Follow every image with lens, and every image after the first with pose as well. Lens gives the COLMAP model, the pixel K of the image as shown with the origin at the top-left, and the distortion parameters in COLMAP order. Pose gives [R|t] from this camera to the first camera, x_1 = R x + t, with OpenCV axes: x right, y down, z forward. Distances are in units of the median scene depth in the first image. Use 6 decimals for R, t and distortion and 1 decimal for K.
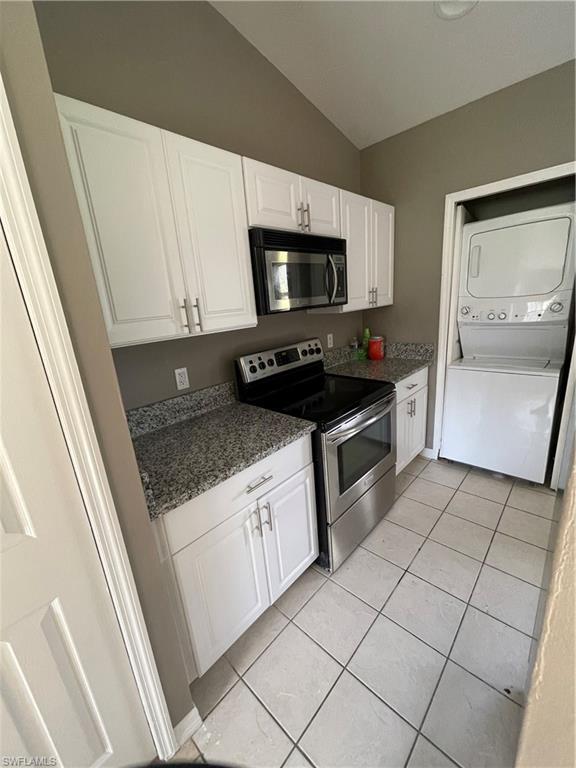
lens RADIAL K [[311.1, 0, 288.8], [0, 311.1, 383.7], [0, 0, 1]] dist [-0.001975, -0.000067]
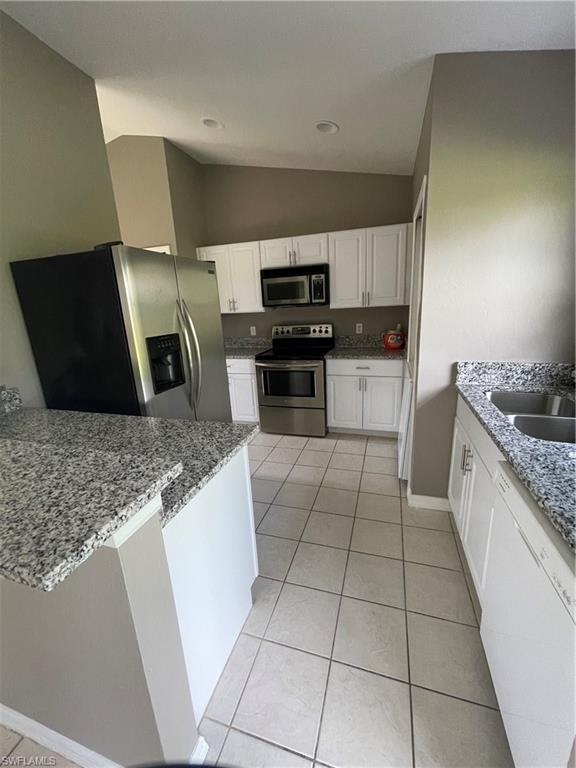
lens RADIAL K [[311.1, 0, 289.5], [0, 311.1, 384.7], [0, 0, 1]] dist [-0.001975, -0.000067]
pose [[0.428544, 0.284456, -0.857575, 1.813507], [-0.222940, 0.953091, 0.204731, -0.162760], [0.875584, 0.103452, 0.471858, 0.135022]]
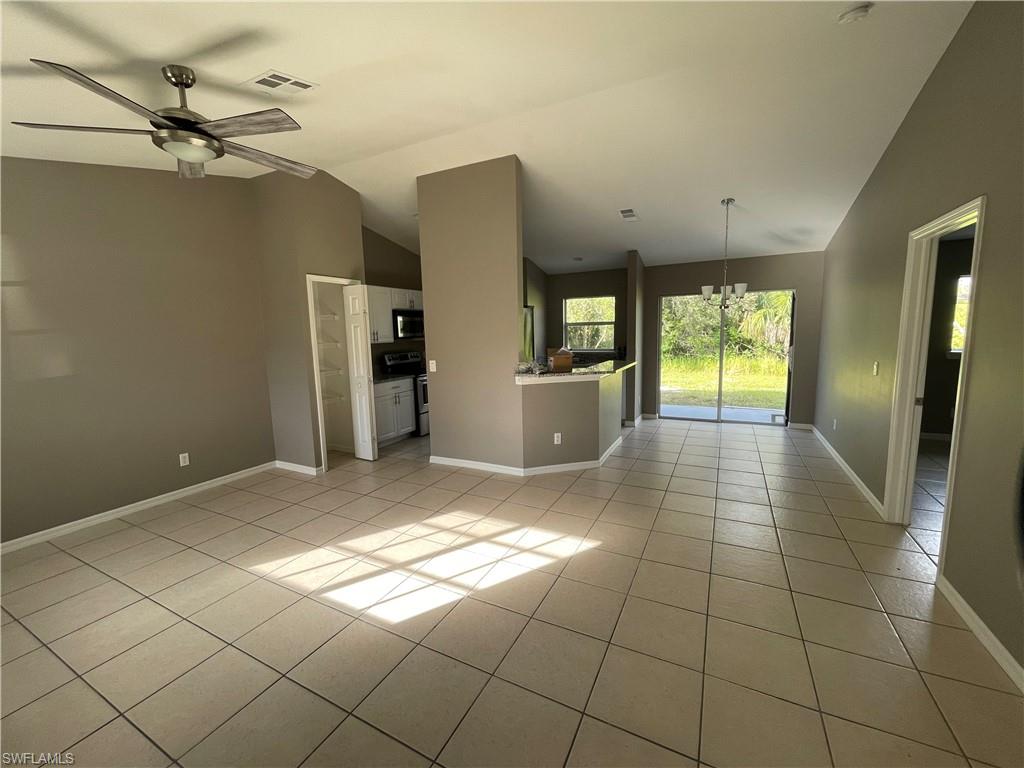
lens RADIAL K [[414.8, 0, 509.4], [0, 414.8, 383.4], [0, 0, 1]] dist [-0.001975, -0.000067]
pose [[0.962115, 0.019905, 0.271916, -0.094023], [0.019594, 0.989705, -0.141778, 0.631866], [-0.271939, 0.141734, 0.951820, -2.403043]]
